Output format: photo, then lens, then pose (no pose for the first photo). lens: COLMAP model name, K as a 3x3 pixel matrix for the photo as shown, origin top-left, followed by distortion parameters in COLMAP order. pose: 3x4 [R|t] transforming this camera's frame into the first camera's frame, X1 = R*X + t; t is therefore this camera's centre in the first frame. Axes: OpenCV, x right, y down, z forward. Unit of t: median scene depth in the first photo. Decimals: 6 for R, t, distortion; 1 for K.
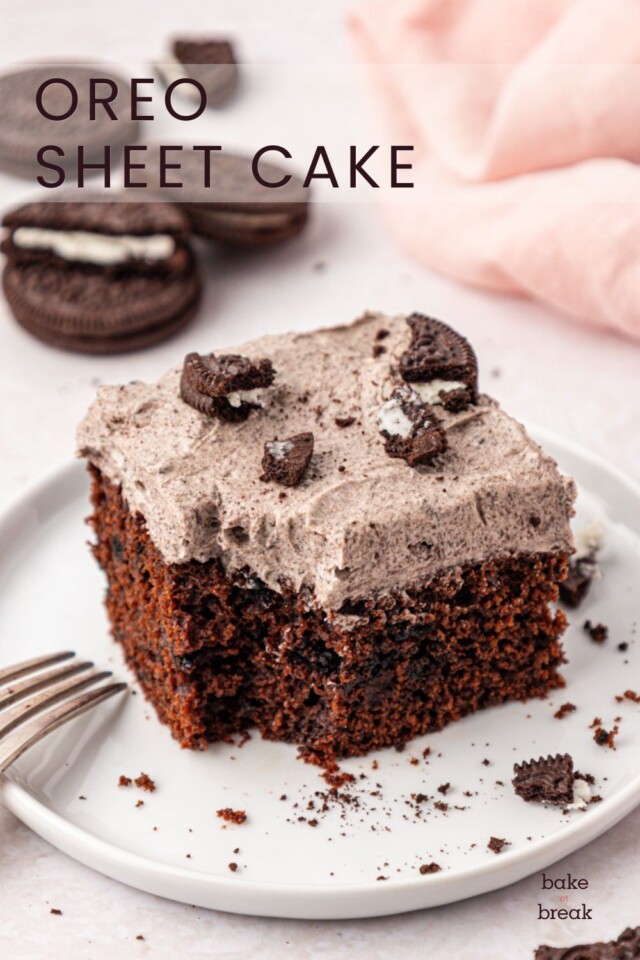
lens RADIAL K [[2806.3, 0, 320.5], [0, 2806.3, 487.2], [0, 0, 1]] dist [0.062702, 0.000000]
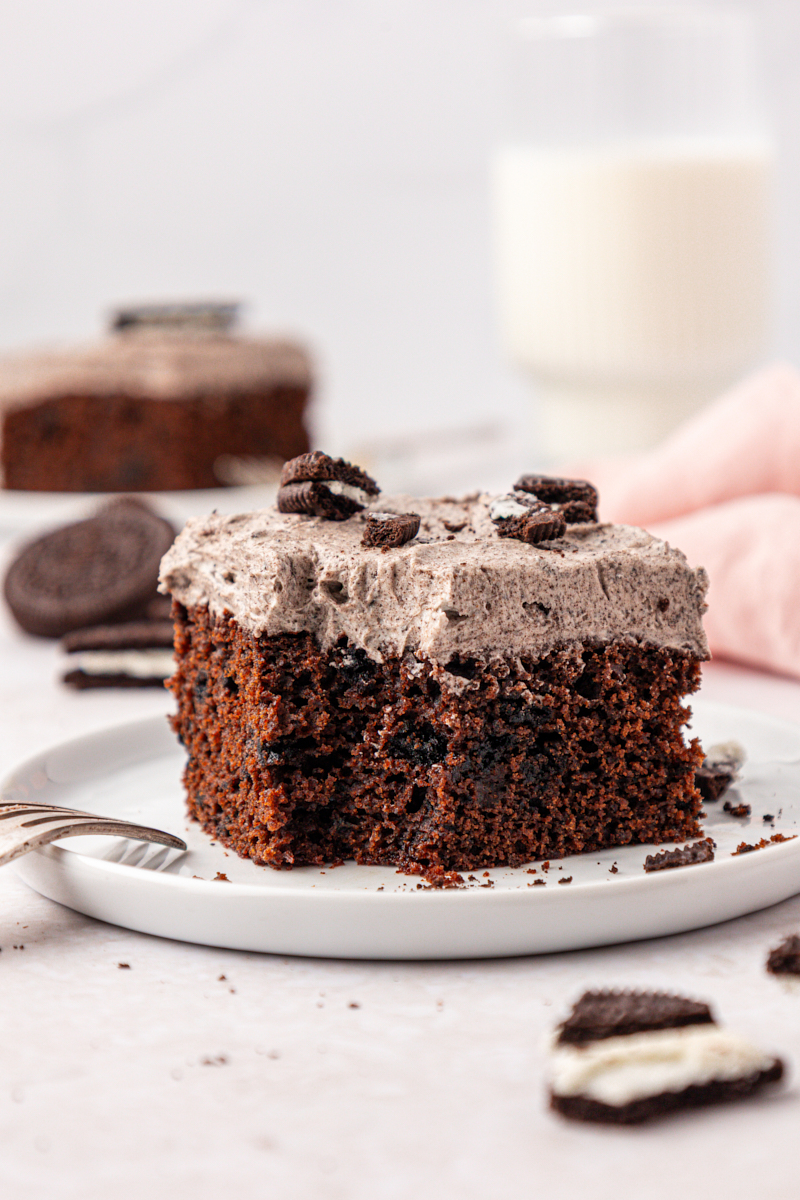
lens RADIAL K [[3040.2, 0, 403.9], [0, 3040.2, 600.0], [0, 0, 1]] dist [0.083361, 0.000000]
pose [[0.999870, 0.009871, -0.012744, 0.005090], [-0.014600, 0.889669, -0.456372, 0.456153], [0.006833, 0.456499, 0.889698, 0.123491]]
